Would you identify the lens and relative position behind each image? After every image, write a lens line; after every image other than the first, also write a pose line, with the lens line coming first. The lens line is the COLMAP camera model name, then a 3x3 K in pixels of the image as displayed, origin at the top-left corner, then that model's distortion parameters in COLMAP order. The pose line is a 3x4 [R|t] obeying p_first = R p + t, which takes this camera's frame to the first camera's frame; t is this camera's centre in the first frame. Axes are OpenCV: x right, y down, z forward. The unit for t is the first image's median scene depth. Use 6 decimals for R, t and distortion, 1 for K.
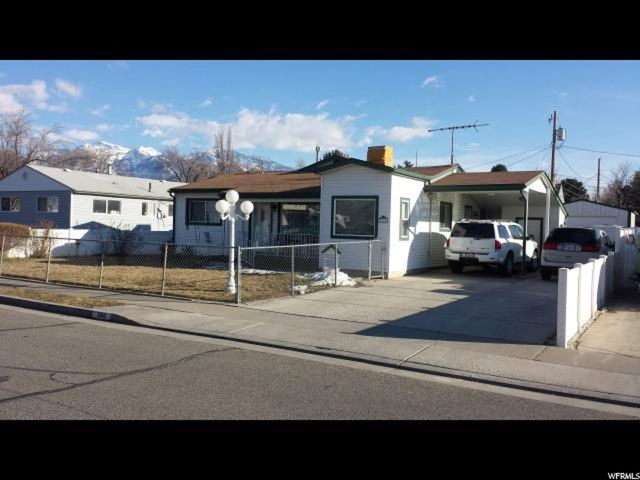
lens RADIAL K [[590.4, 0, 324.4], [0, 590.4, 239.7], [0, 0, 1]] dist [0.162479, -0.394279]
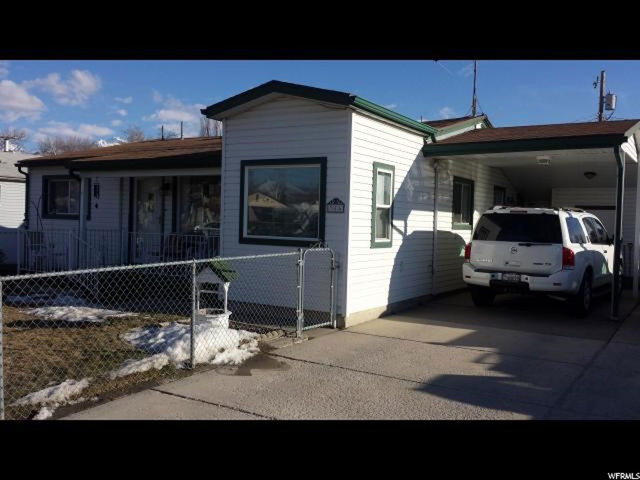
lens RADIAL K [[590.4, 0, 324.4], [0, 590.4, 239.7], [0, 0, 1]] dist [0.162479, -0.394279]
pose [[0.999742, -0.000981, -0.022696, 0.091614], [0.001162, 0.999968, 0.007977, -0.009158], [0.022688, -0.008002, 0.999711, 0.463168]]
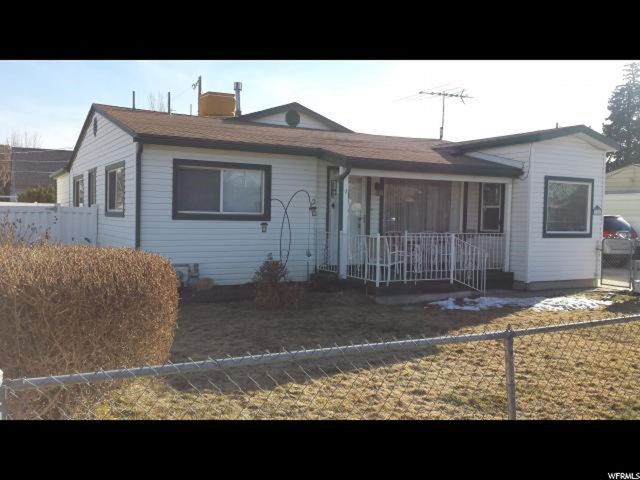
lens RADIAL K [[590.4, 0, 324.4], [0, 590.4, 239.7], [0, 0, 1]] dist [0.162479, -0.394279]
pose [[0.494068, -0.056965, 0.867555, -0.681140], [0.012620, 0.998216, 0.058358, -0.041916], [-0.869331, -0.017885, 0.493906, 0.834755]]
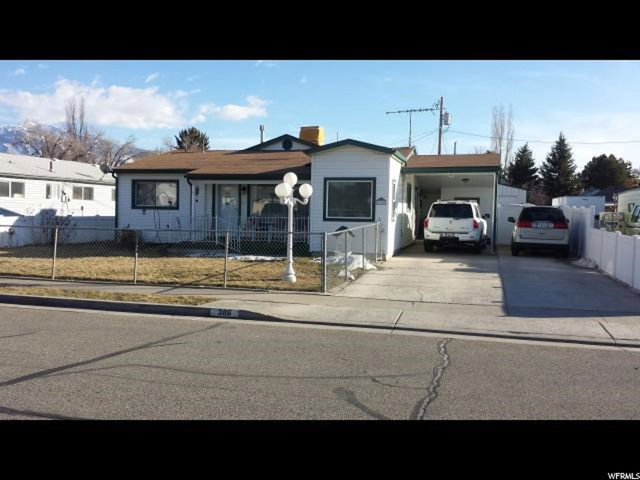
lens RADIAL K [[590.4, 0, 324.4], [0, 590.4, 239.7], [0, 0, 1]] dist [0.162479, -0.394279]
pose [[0.962258, -0.028797, 0.270612, -0.241856], [0.019524, 0.999128, 0.036896, -0.007373], [-0.271438, -0.030220, 0.961981, 0.050376]]
